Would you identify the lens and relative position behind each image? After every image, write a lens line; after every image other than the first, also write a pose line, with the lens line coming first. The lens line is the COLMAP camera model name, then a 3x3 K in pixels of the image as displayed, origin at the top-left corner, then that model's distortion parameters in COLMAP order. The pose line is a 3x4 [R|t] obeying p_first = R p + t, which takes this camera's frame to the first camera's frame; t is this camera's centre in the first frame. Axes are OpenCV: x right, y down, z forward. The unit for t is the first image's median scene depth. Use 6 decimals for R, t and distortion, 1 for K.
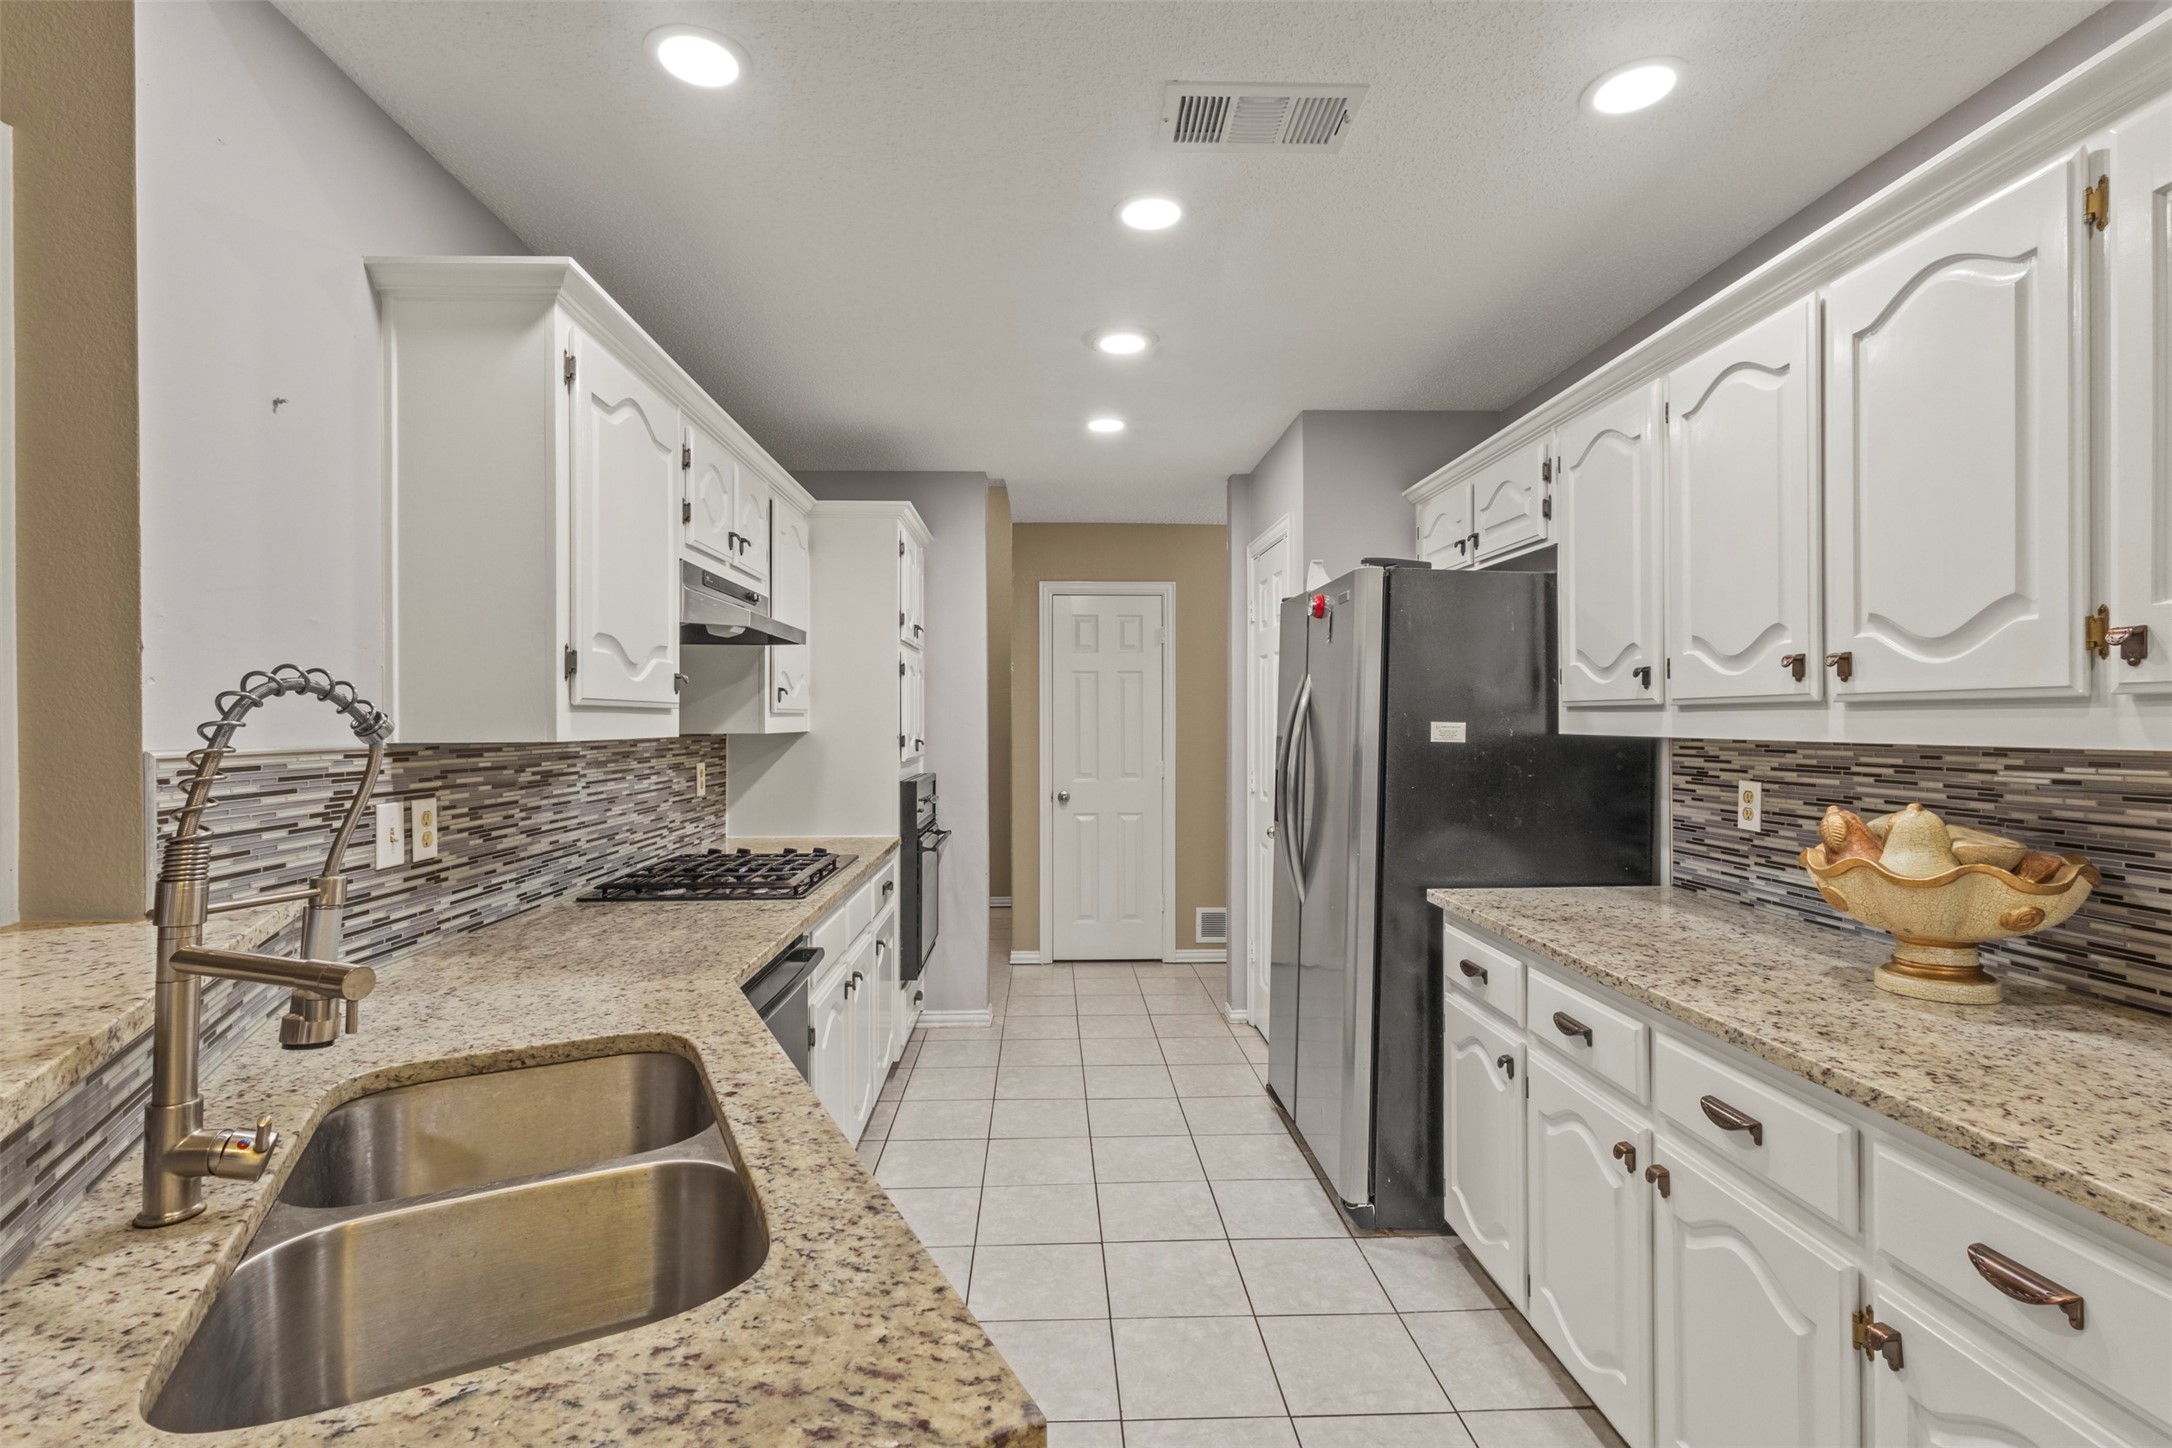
lens RADIAL K [[1025.9, 0, 1083.2], [0, 1025.9, 721.5], [0, 0, 1]] dist [0.000084, -0.000056]
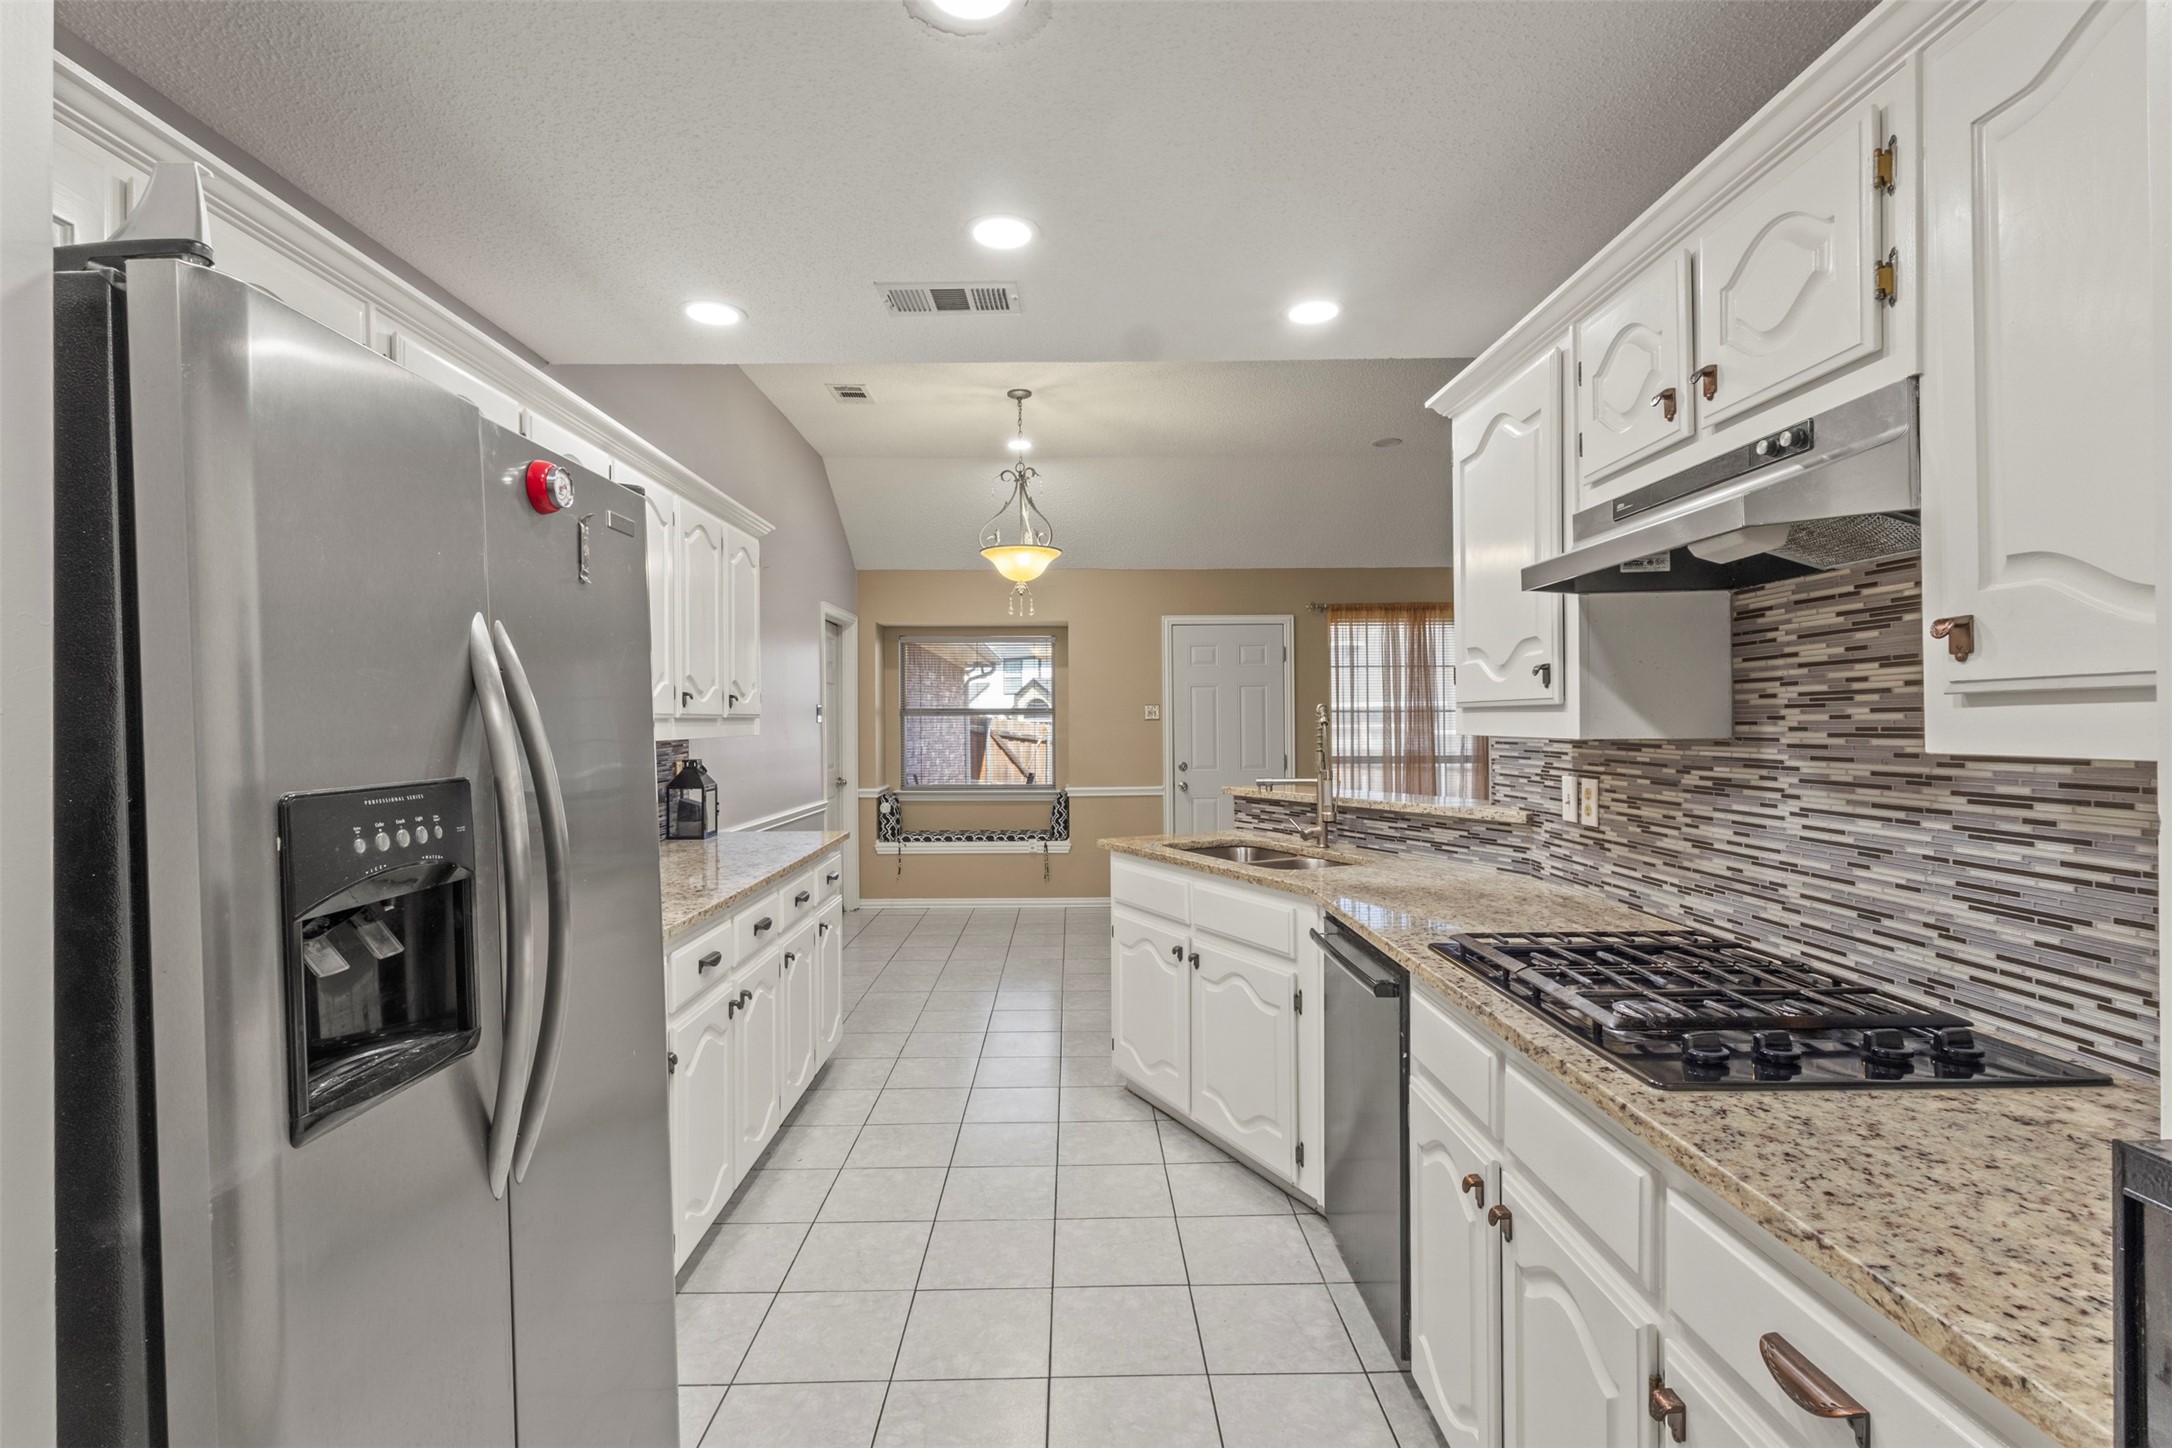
lens RADIAL K [[1025.9, 0, 1085.2], [0, 1025.9, 729.4], [0, 0, 1]] dist [0.000084, -0.000056]
pose [[-0.999585, 0.011692, 0.026315, -0.038966], [0.011916, 0.999894, 0.008362, -0.004197], [-0.026215, 0.008672, -0.999619, 2.045198]]
